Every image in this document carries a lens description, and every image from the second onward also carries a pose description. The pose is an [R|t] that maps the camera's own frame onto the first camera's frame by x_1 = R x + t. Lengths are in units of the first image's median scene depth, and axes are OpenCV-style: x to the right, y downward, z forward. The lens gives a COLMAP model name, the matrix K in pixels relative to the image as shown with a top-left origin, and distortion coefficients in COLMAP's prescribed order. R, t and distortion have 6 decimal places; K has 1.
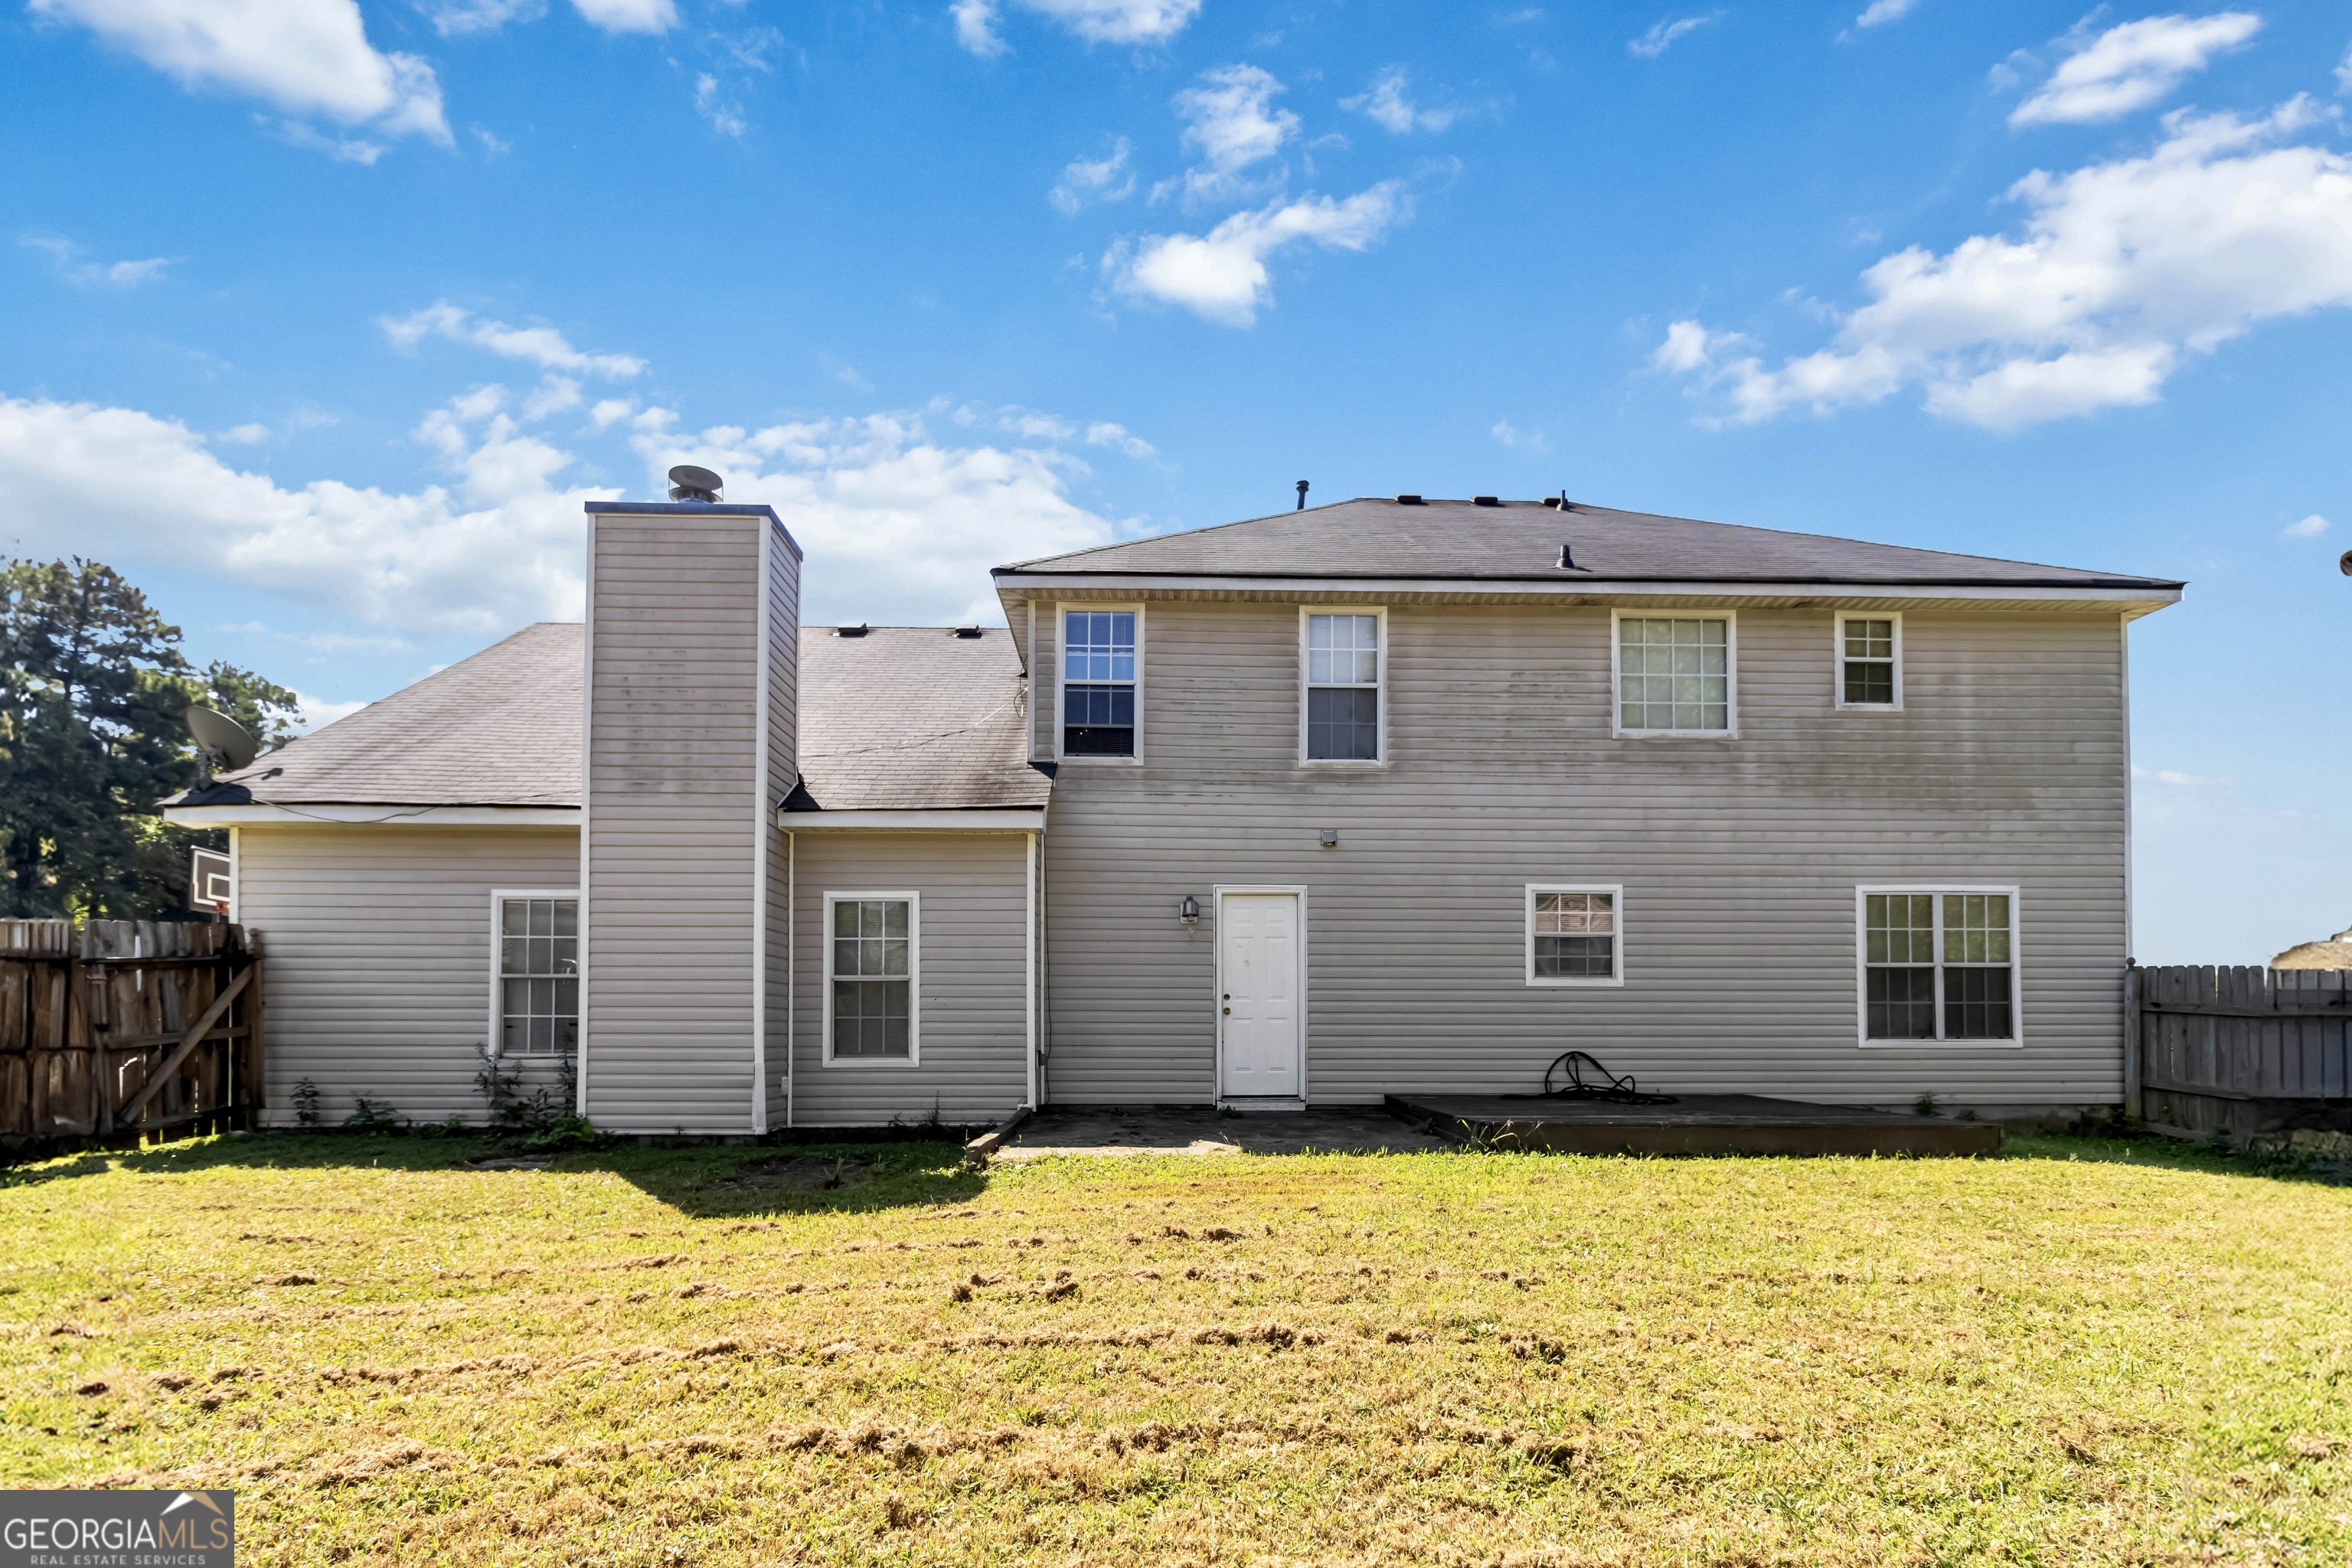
lens RADIAL K [[995.3, 0, 1176.2], [0, 995.3, 866.0], [0, 0, 1]] dist [0.001220, 0.000175]
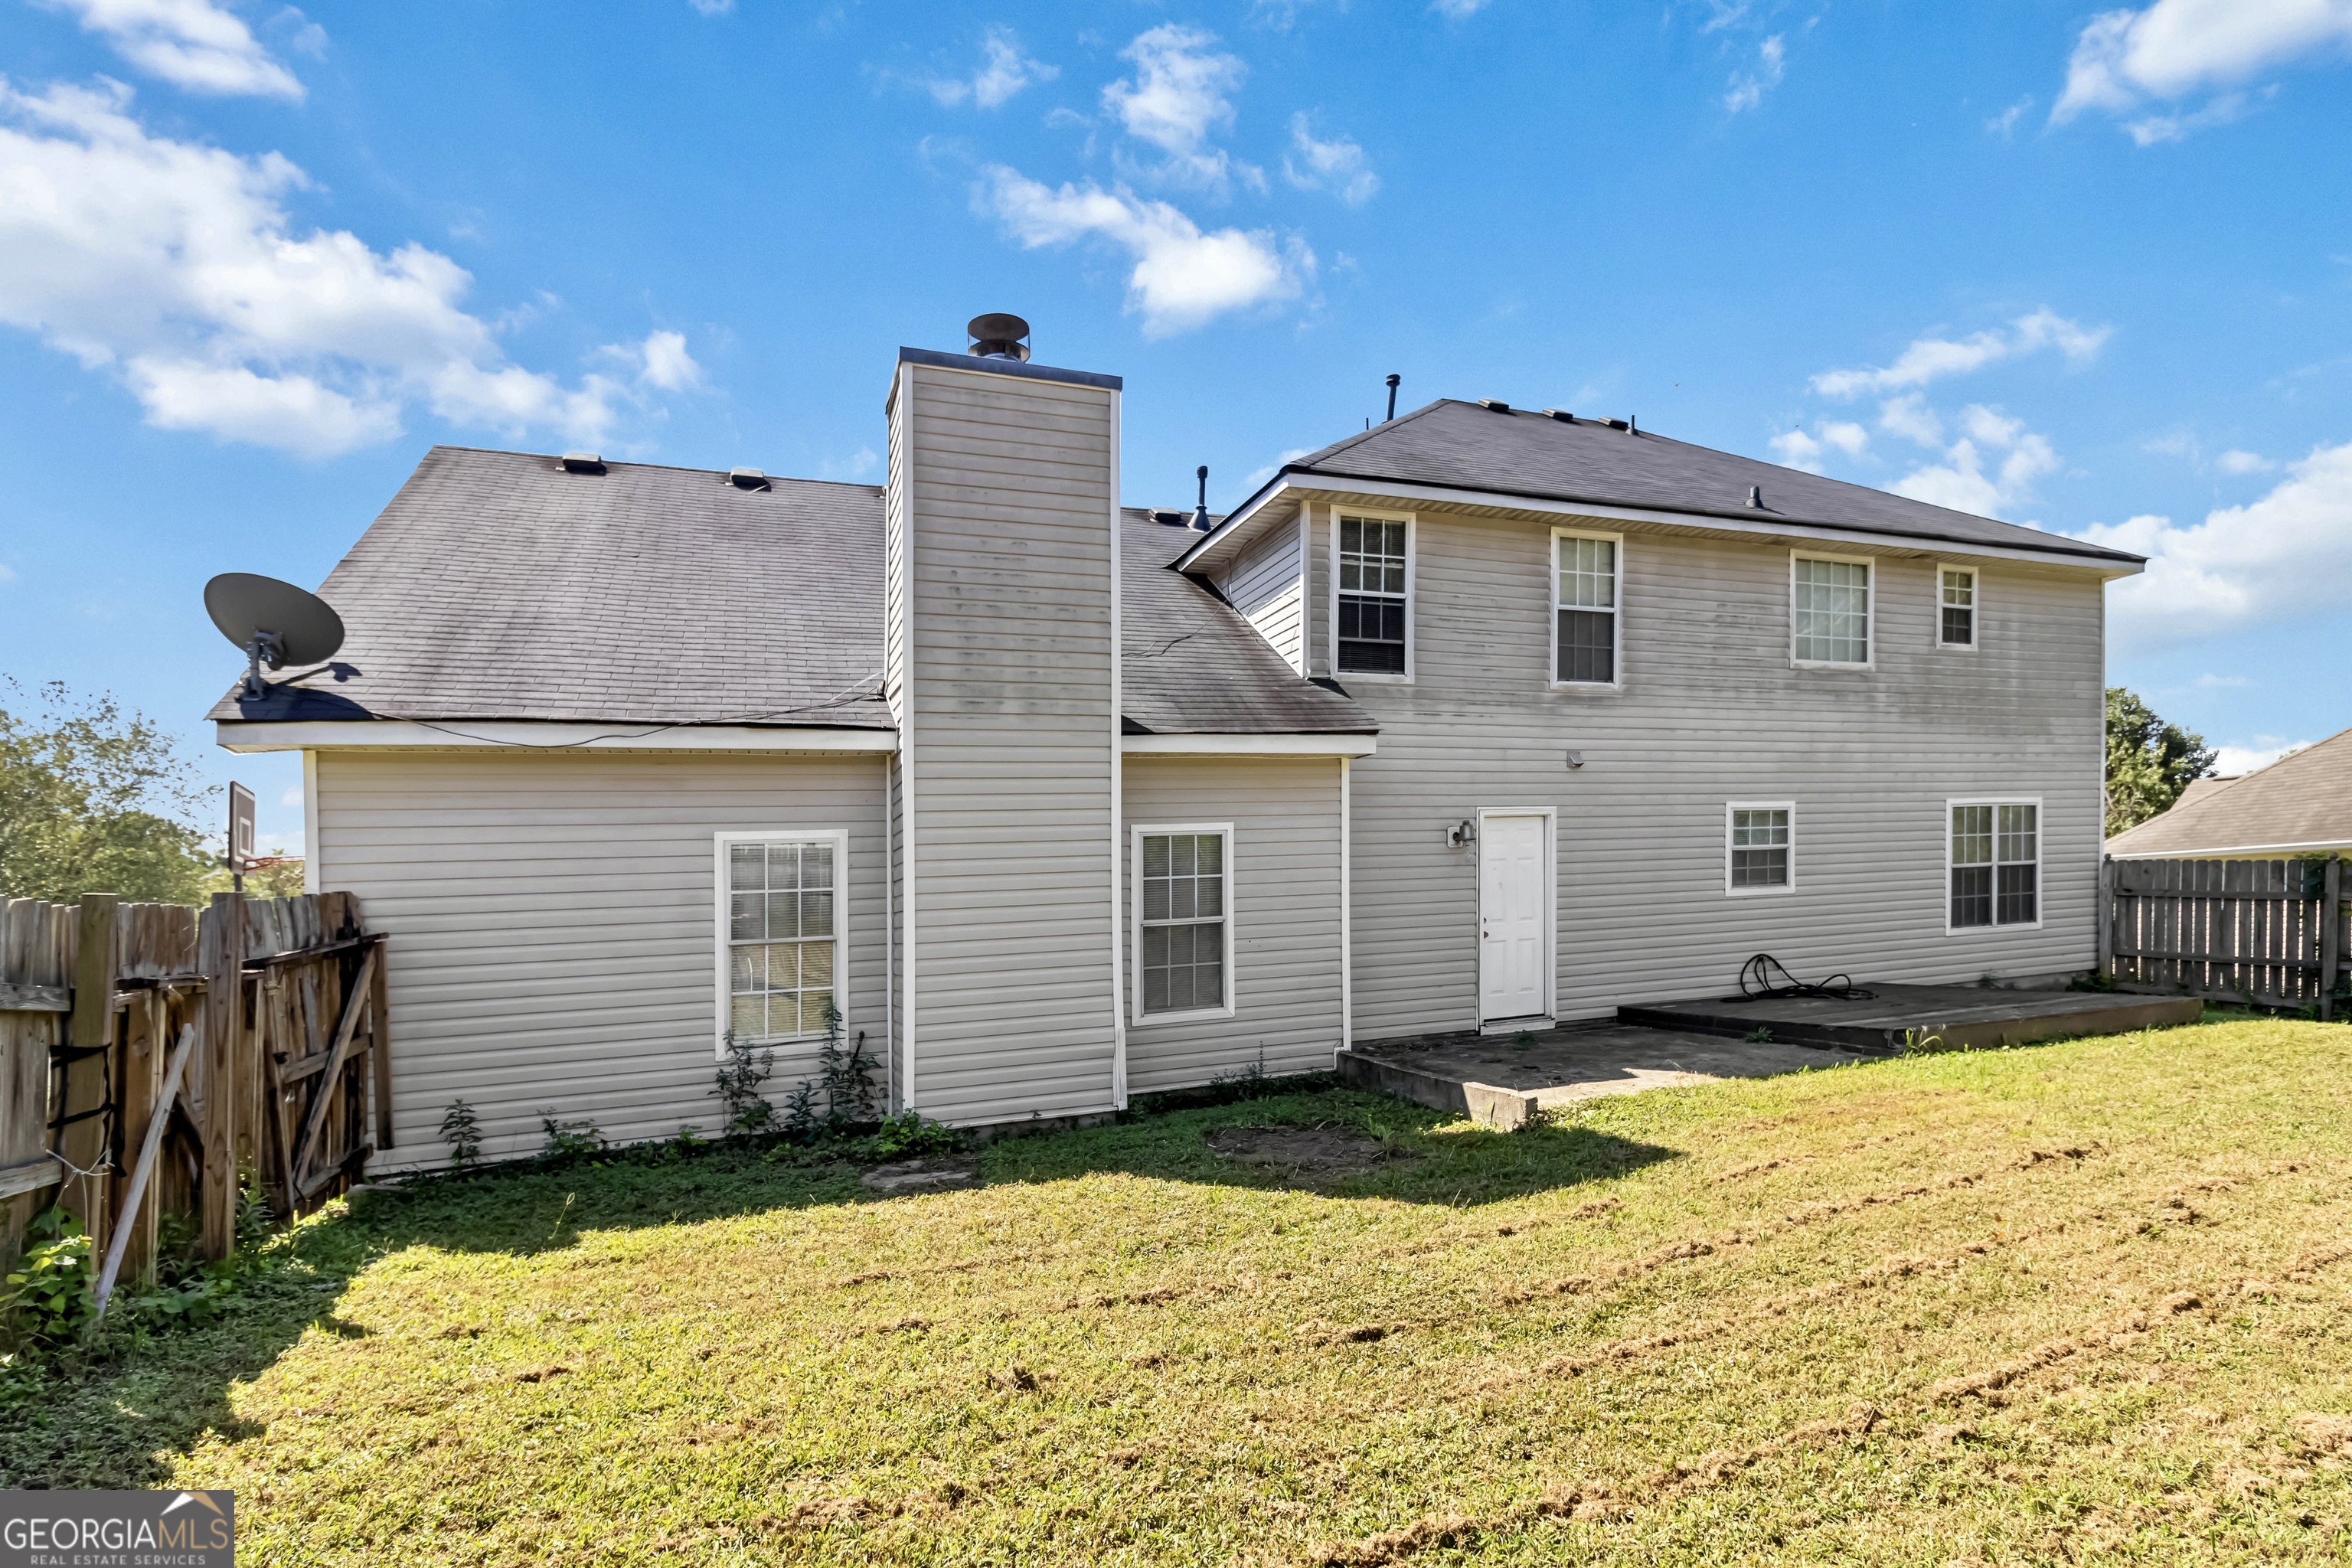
lens RADIAL K [[1099.1, 0, 1177.7], [0, 1099.1, 775.2], [0, 0, 1]] dist [-0.000751, 0.000197]
pose [[0.943868, -0.007225, 0.330244, -0.600027], [-0.002317, 0.999591, 0.028491, -0.043194], [-0.330315, -0.027657, 0.943466, 0.077221]]
